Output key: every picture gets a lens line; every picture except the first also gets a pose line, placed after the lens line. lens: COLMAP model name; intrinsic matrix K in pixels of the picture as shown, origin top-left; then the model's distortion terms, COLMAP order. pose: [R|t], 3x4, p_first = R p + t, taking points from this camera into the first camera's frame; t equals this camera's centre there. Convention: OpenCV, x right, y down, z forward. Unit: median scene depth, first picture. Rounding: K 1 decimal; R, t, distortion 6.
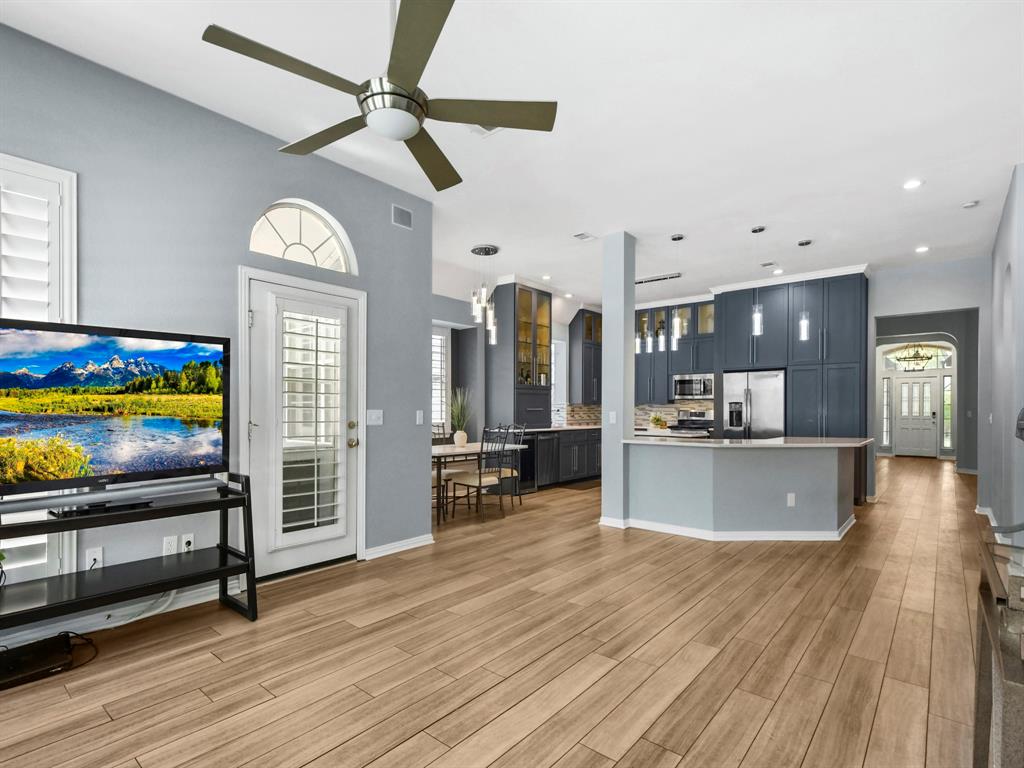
lens RADIAL K [[521.5, 0, 514.3], [0, 521.5, 407.2], [0, 0, 1]] dist [0.023912, -0.008843]
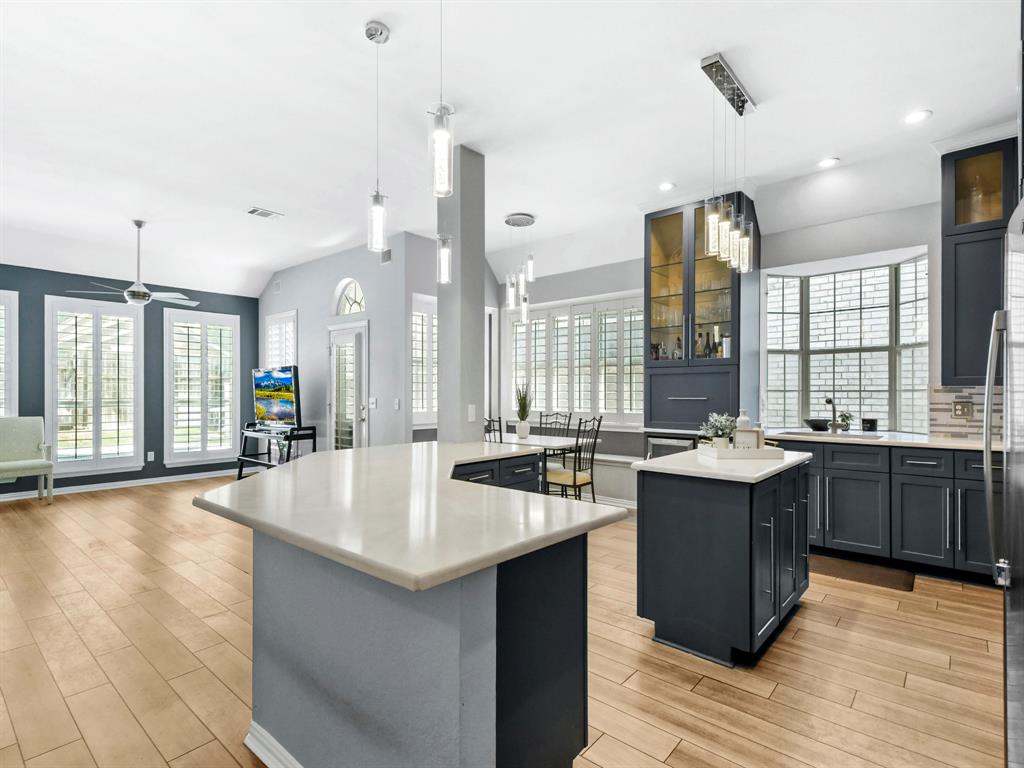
lens RADIAL K [[521.5, 0, 518.0], [0, 521.5, 383.6], [0, 0, 1]] dist [0.023912, -0.008843]
pose [[-0.008661, -0.017061, -0.999817, 0.597452], [0.006611, 0.999832, -0.017118, -0.004329], [0.999941, -0.006758, -0.008547, 0.714936]]
